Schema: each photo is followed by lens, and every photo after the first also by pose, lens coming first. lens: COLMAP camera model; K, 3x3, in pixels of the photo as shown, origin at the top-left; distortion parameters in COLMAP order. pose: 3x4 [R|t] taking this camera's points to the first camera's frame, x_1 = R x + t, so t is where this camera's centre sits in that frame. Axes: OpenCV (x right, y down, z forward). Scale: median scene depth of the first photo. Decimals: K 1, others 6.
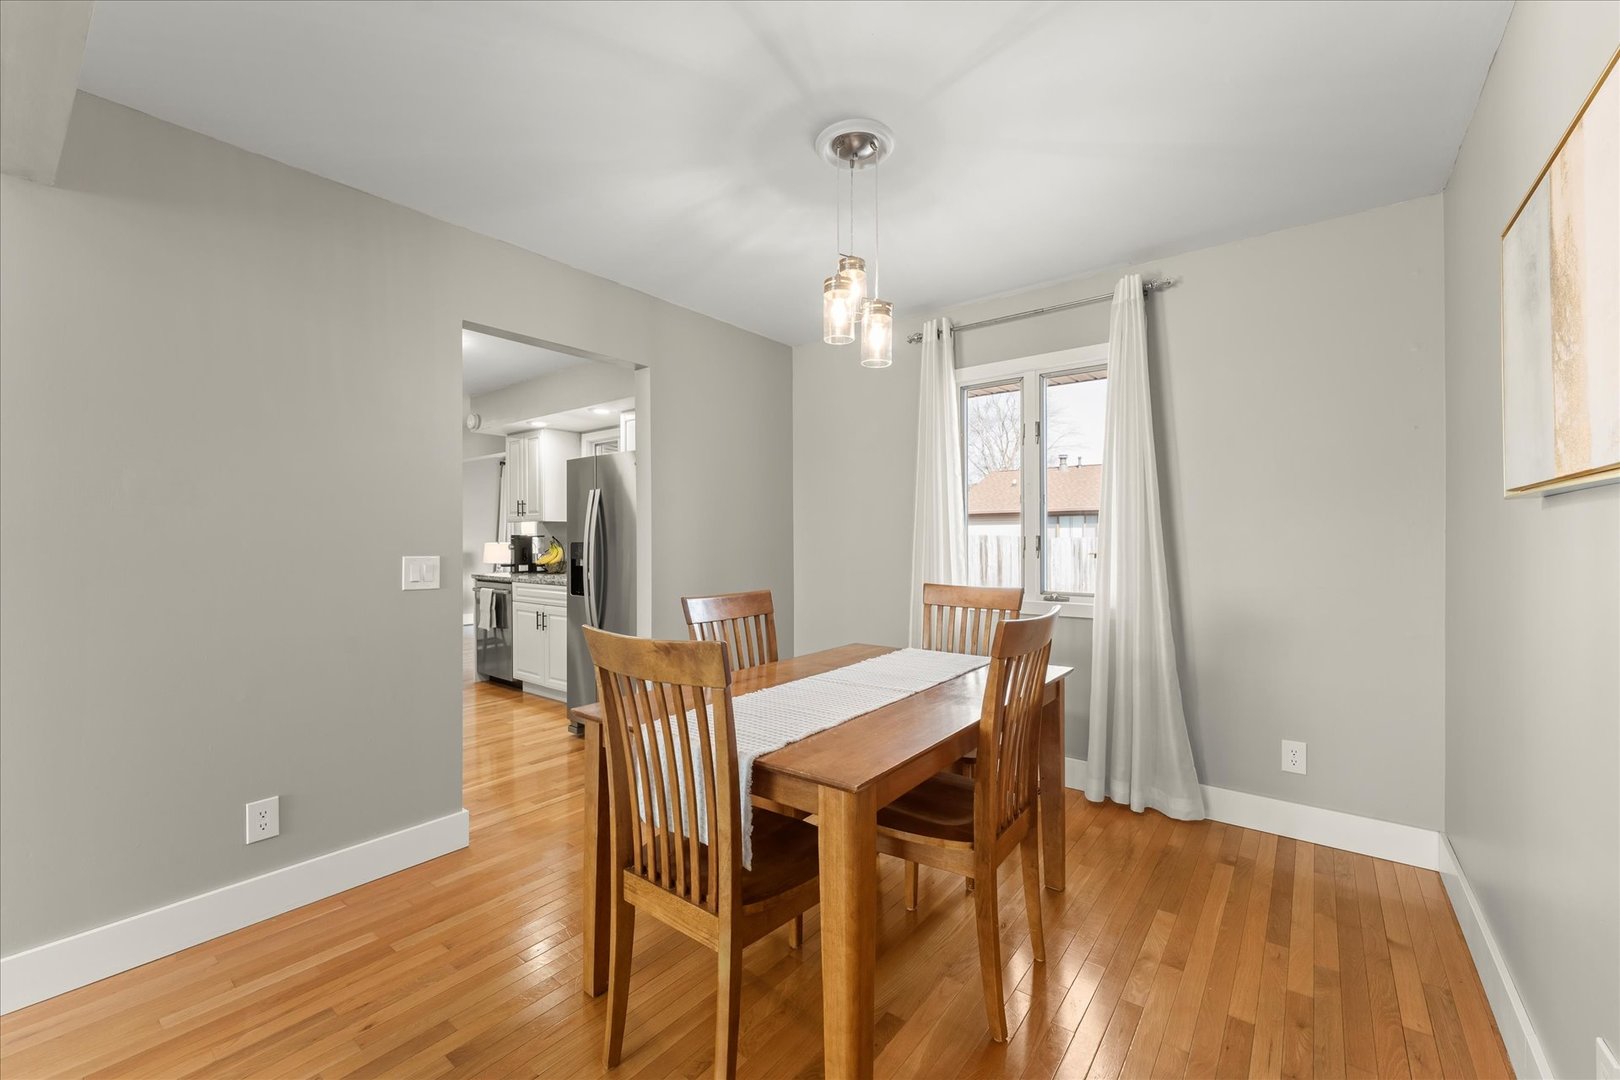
lens RADIAL K [[650.0, 0, 800.5], [0, 650.0, 539.4], [0, 0, 1]] dist [-0.000604, -0.000247]
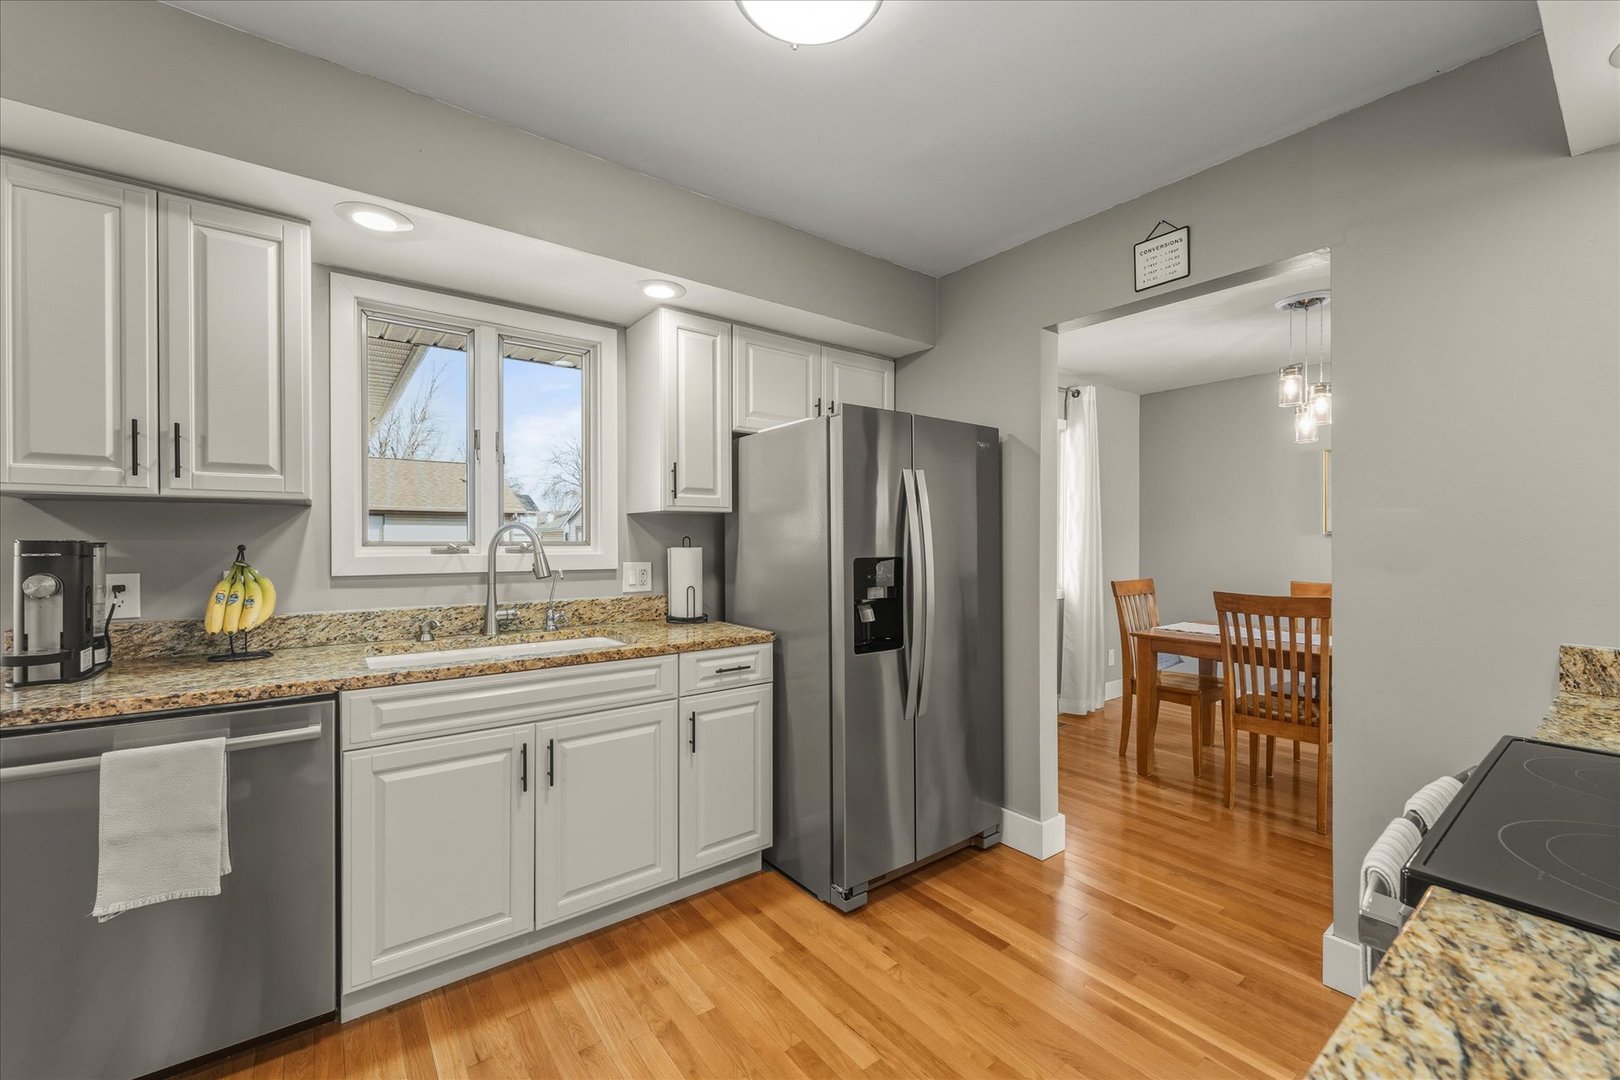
lens RADIAL K [[650.0, 0, 808.7], [0, 650.0, 544.6], [0, 0, 1]] dist [-0.000604, -0.000247]
pose [[0.243649, -0.003881, 0.969856, -0.676698], [-0.001193, 0.999990, 0.004302, -0.007014], [-0.969863, -0.002205, 0.243642, 0.692826]]
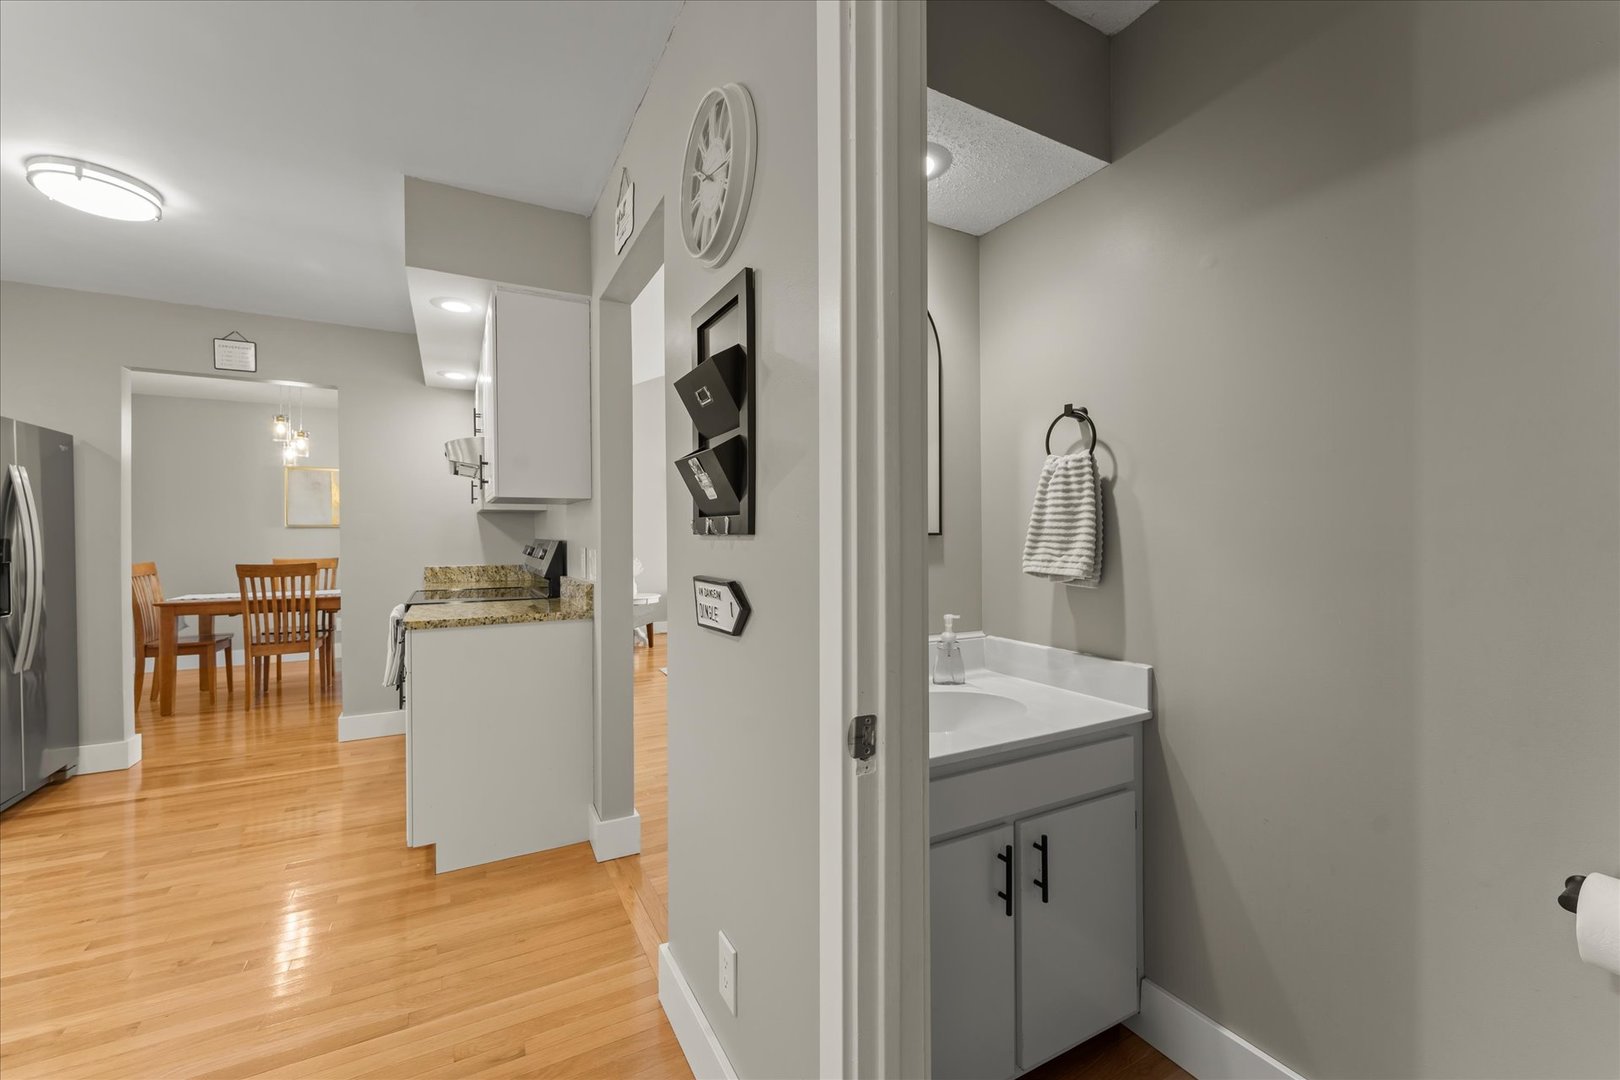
lens RADIAL K [[650.0, 0, 808.4], [0, 650.0, 538.0], [0, 0, 1]] dist [-0.000604, -0.000247]
pose [[-0.921318, 0.003229, 0.388798, -1.032097], [0.004331, 0.999989, 0.001960, 0.004314], [-0.388787, 0.003489, -0.921321, 0.968496]]
